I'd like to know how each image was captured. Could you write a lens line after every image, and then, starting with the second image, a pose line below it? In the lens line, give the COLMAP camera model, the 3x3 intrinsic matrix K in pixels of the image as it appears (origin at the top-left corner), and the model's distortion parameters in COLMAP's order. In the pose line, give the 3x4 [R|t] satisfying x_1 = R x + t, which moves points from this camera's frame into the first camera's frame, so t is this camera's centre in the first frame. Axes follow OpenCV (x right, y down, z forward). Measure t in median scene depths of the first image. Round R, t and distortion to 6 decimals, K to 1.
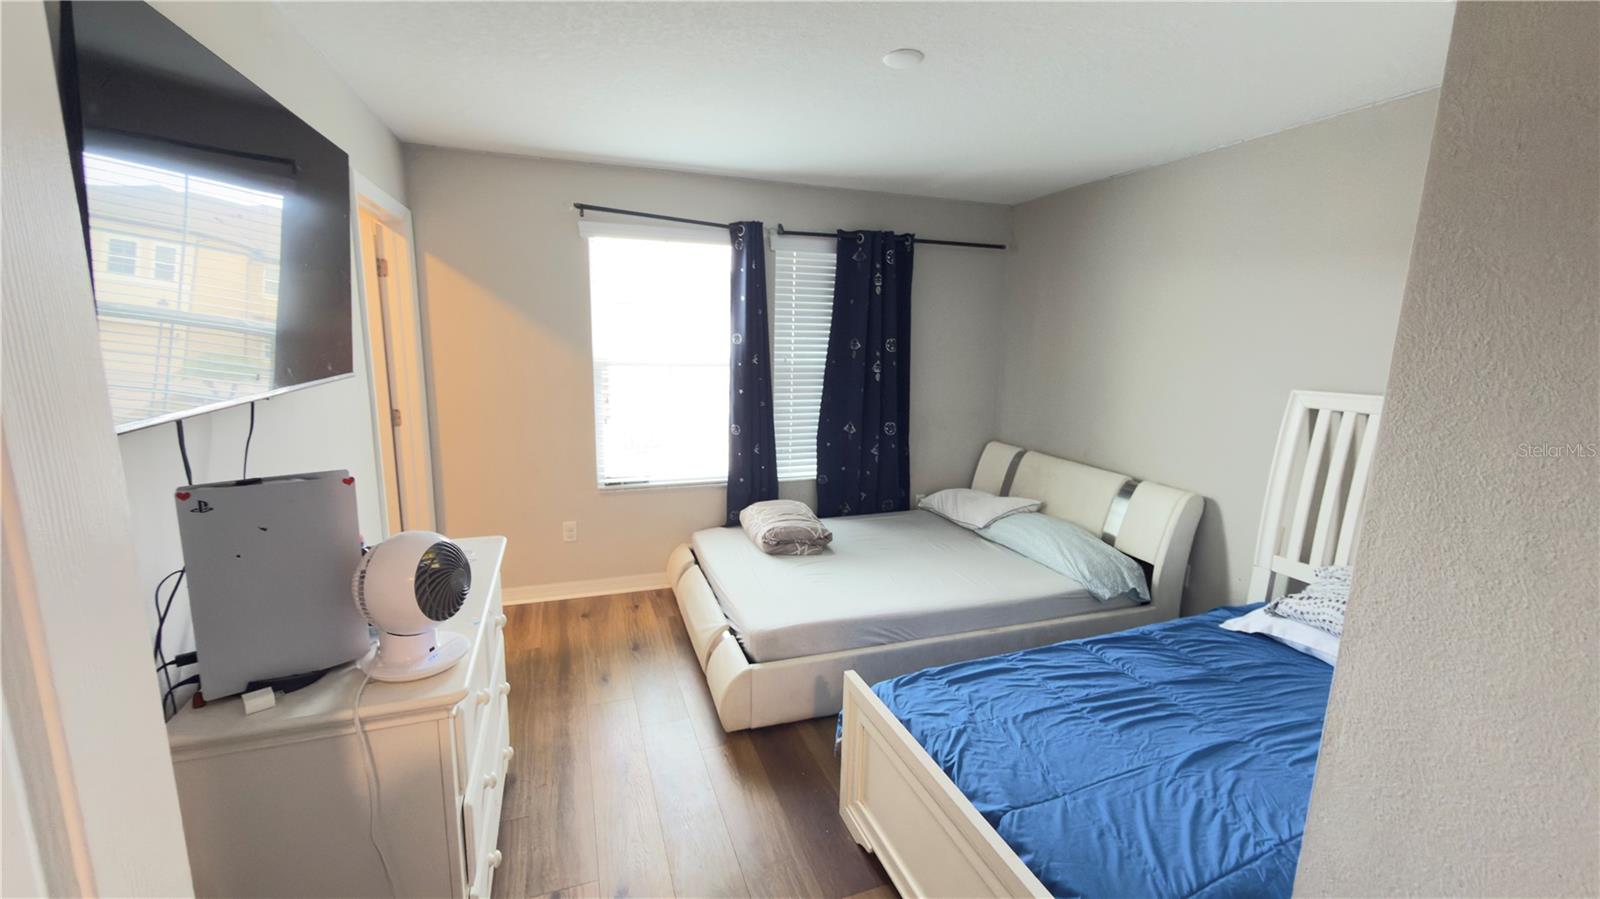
lens RADIAL K [[637.7, 0, 802.0], [0, 637.7, 454.1], [0, 0, 1]] dist [-0.001219, 0.000111]
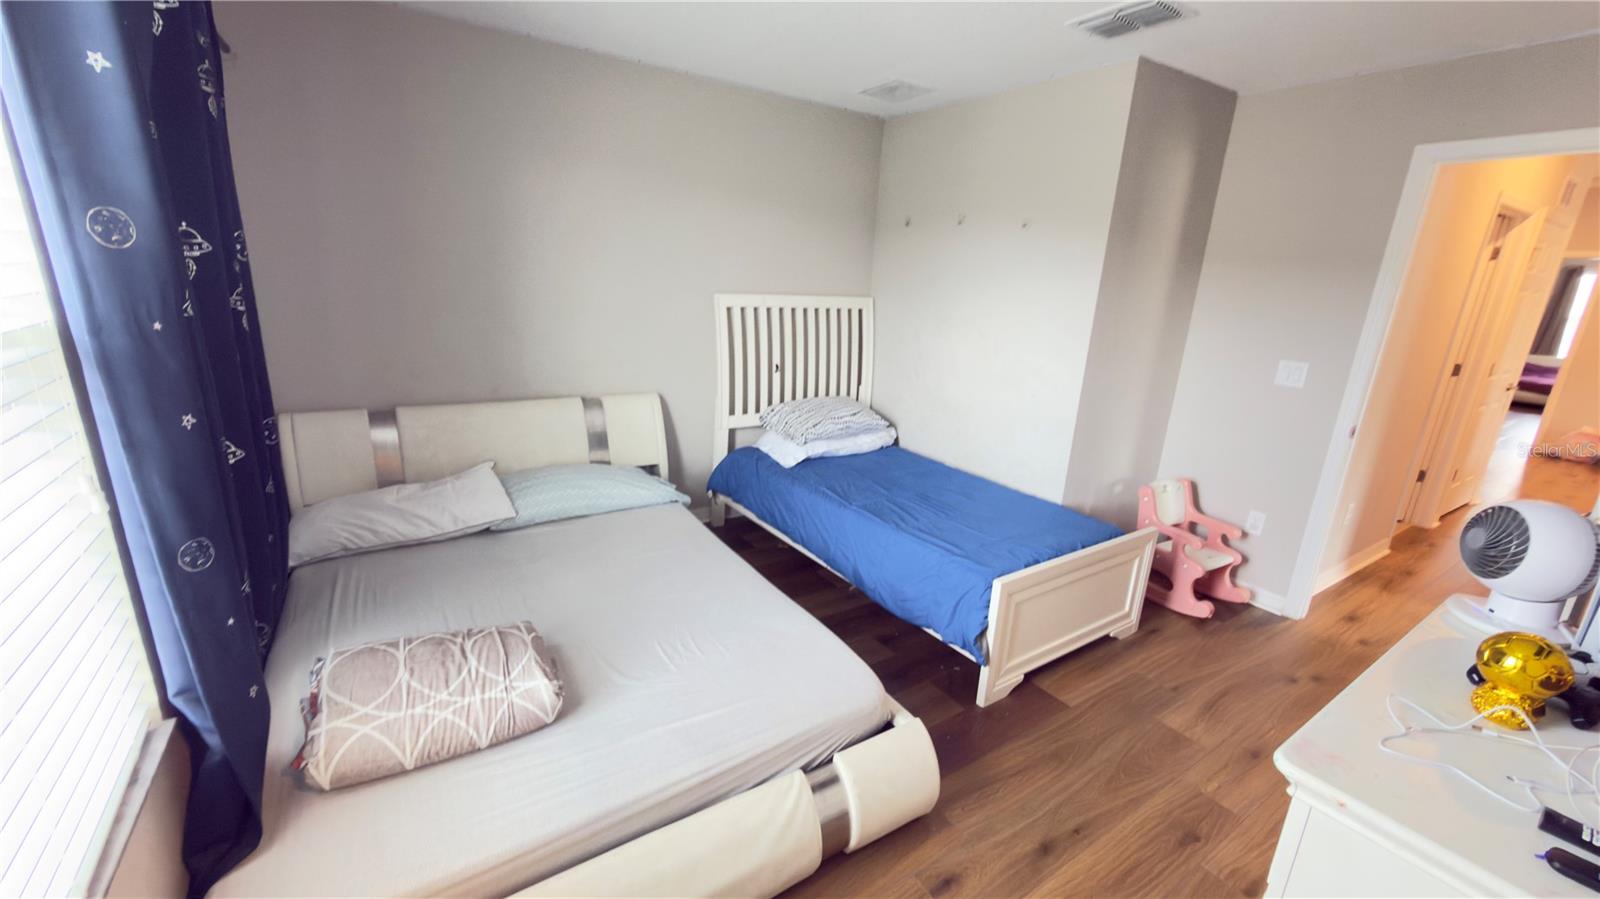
lens RADIAL K [[637.7, 0, 802.0], [0, 637.7, 454.1], [0, 0, 1]] dist [-0.001219, 0.000111]
pose [[-0.234906, -0.301900, 0.923946, -0.535610], [0.111724, 0.935858, 0.334197, -0.187656], [-0.965576, 0.181732, -0.186109, 0.993723]]
